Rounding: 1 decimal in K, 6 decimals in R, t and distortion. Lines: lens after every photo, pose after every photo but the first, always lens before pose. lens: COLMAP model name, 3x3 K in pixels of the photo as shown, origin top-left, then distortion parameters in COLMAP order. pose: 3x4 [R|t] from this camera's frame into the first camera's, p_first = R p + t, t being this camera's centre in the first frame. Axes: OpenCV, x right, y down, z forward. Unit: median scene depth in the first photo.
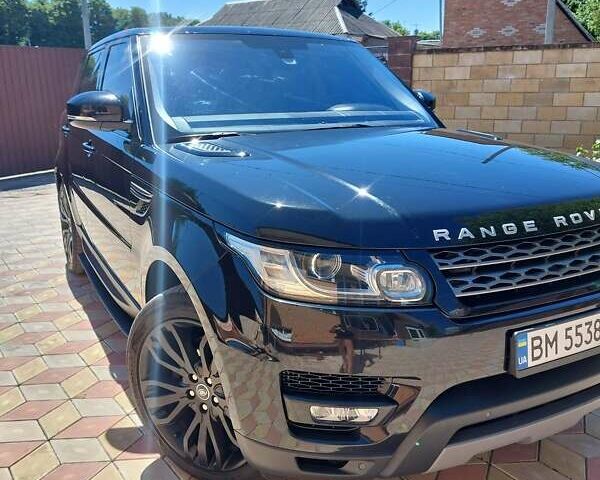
lens RADIAL K [[578.7, 0, 300.2], [0, 578.7, 232.0], [0, 0, 1]] dist [0.083677, -0.117052]
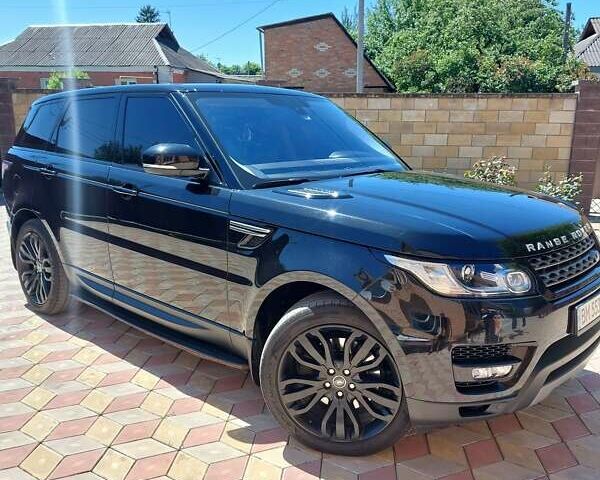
lens RADIAL K [[578.7, 0, 300.2], [0, 578.7, 232.0], [0, 0, 1]] dist [0.083677, -0.117052]
pose [[0.942875, -0.044609, 0.330146, -0.663976], [0.060132, 0.997506, -0.036950, -0.012729], [-0.327675, 0.054692, 0.943206, -0.201196]]
